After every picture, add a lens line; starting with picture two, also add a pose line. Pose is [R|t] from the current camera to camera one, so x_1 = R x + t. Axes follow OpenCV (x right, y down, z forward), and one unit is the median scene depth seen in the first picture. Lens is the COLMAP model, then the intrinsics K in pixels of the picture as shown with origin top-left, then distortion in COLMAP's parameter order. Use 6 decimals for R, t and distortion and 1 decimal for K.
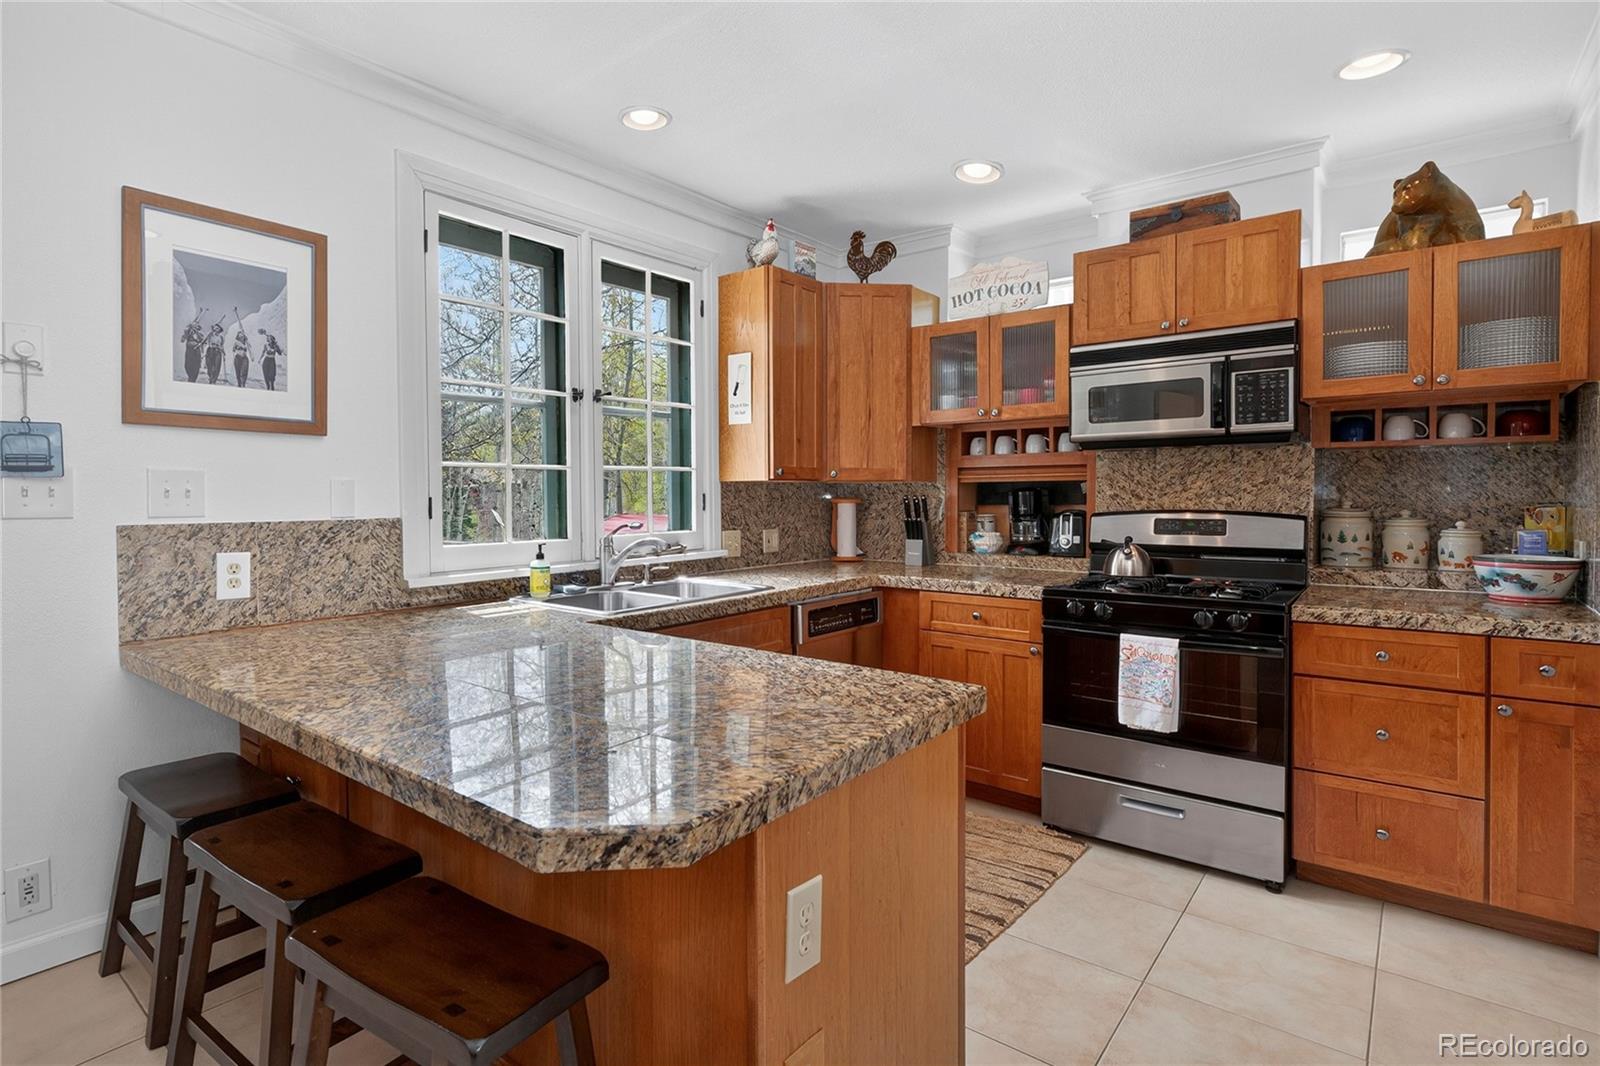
lens RADIAL K [[794.9, 0, 757.0], [0, 794.9, 525.6], [0, 0, 1]] dist [-0.002750, -0.000409]
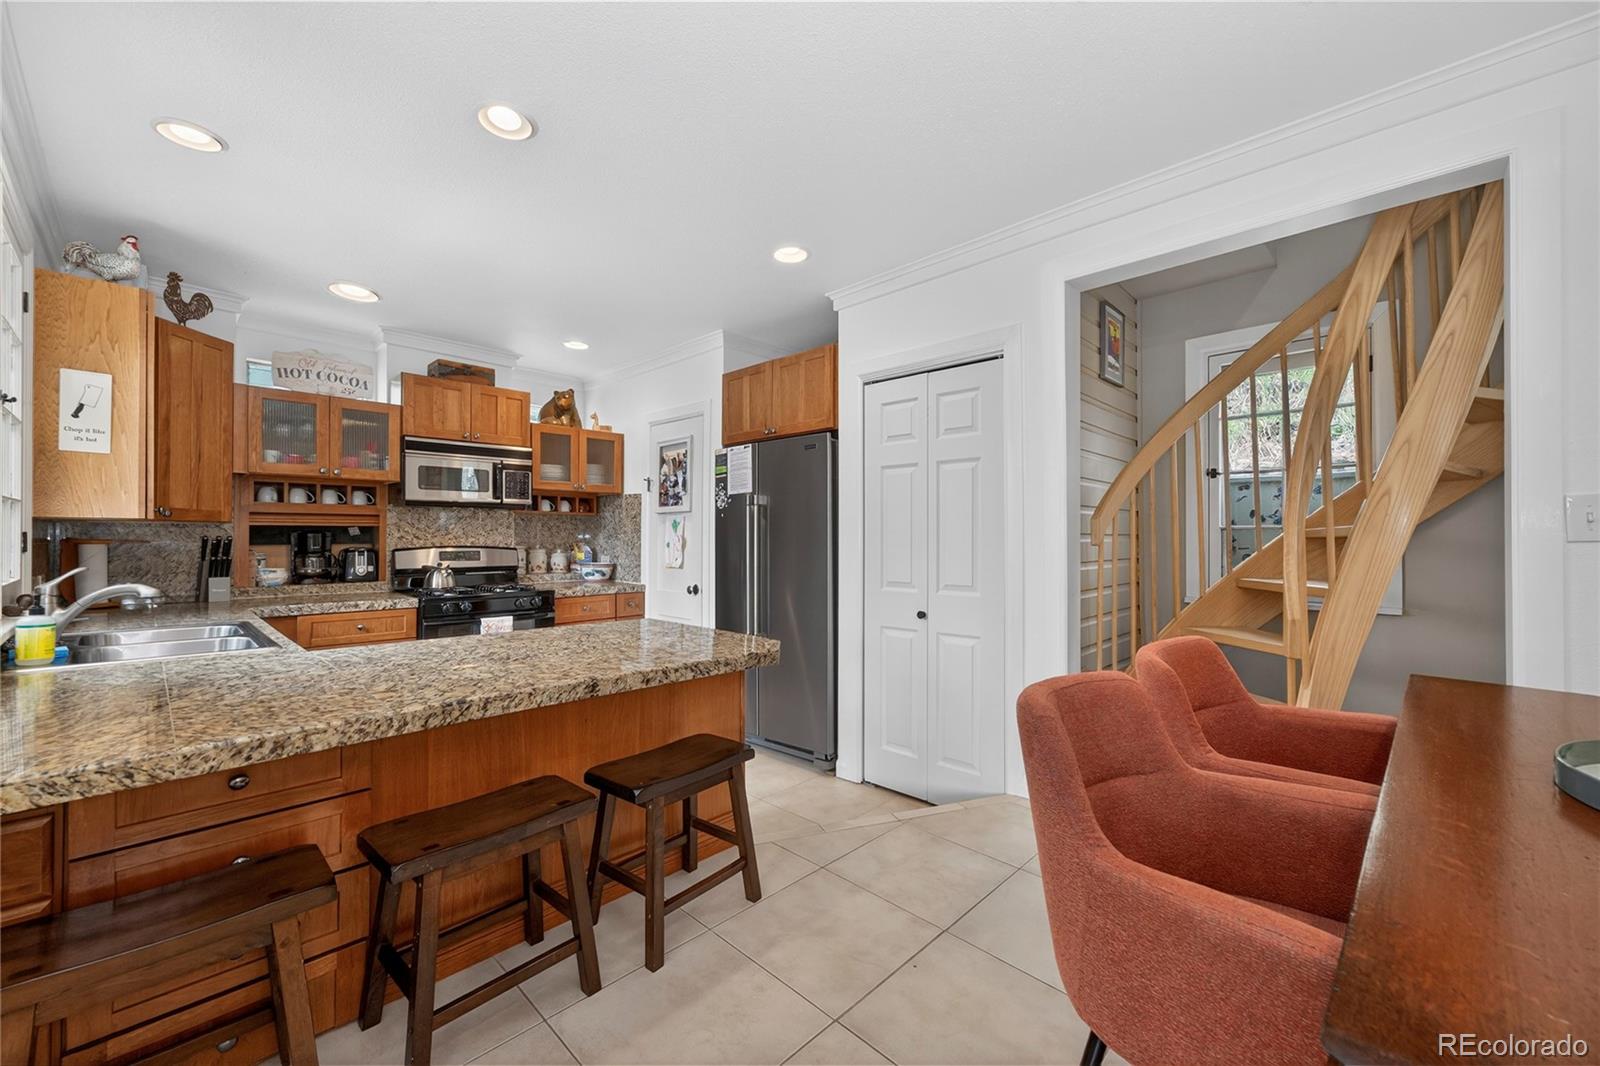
lens RADIAL K [[641.1, 0, 797.6], [0, 641.1, 533.2], [0, 0, 1]] dist [0.000019, -0.000074]
pose [[0.065258, 0.012013, 0.997796, -0.802500], [0.036885, 0.999215, -0.014442, -0.000493], [-0.997186, 0.037746, 0.064764, 0.222638]]
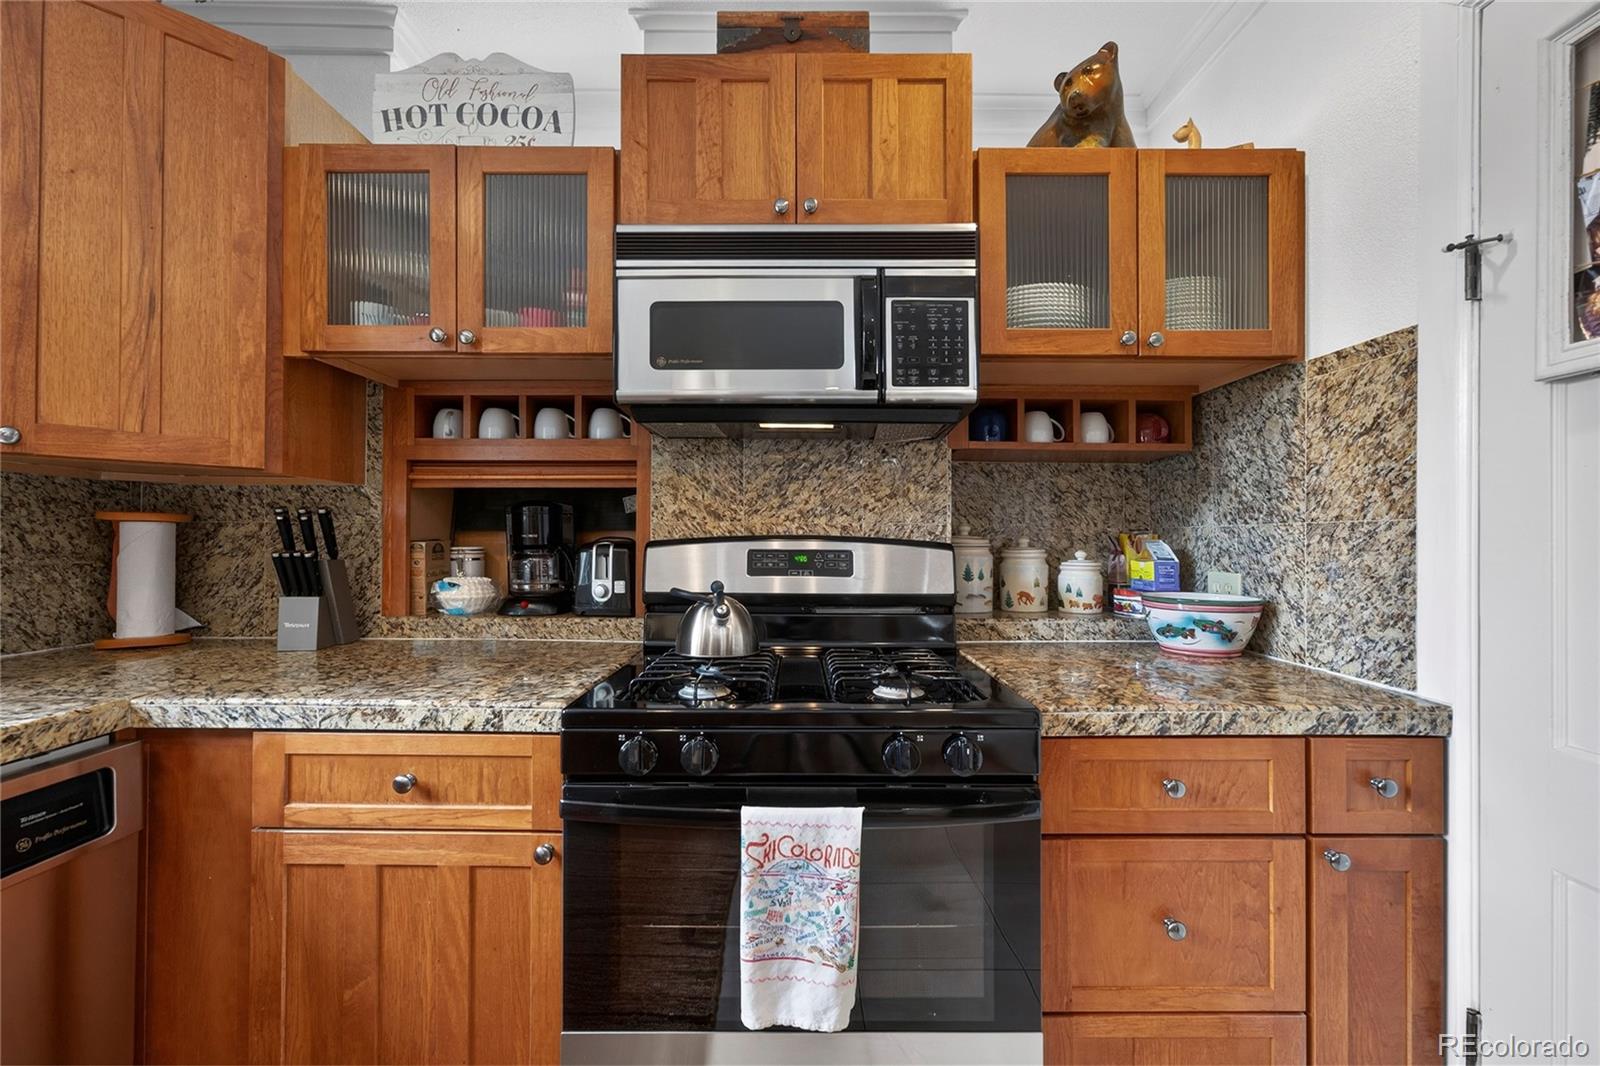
lens RADIAL K [[641.1, 0, 797.6], [0, 641.1, 533.2], [0, 0, 1]] dist [0.000019, -0.000074]
pose [[0.767574, 0.017046, 0.640734, 0.237391], [0.014945, 0.998899, -0.044477, 0.001234], [-0.640787, 0.043715, 0.766473, 0.660455]]
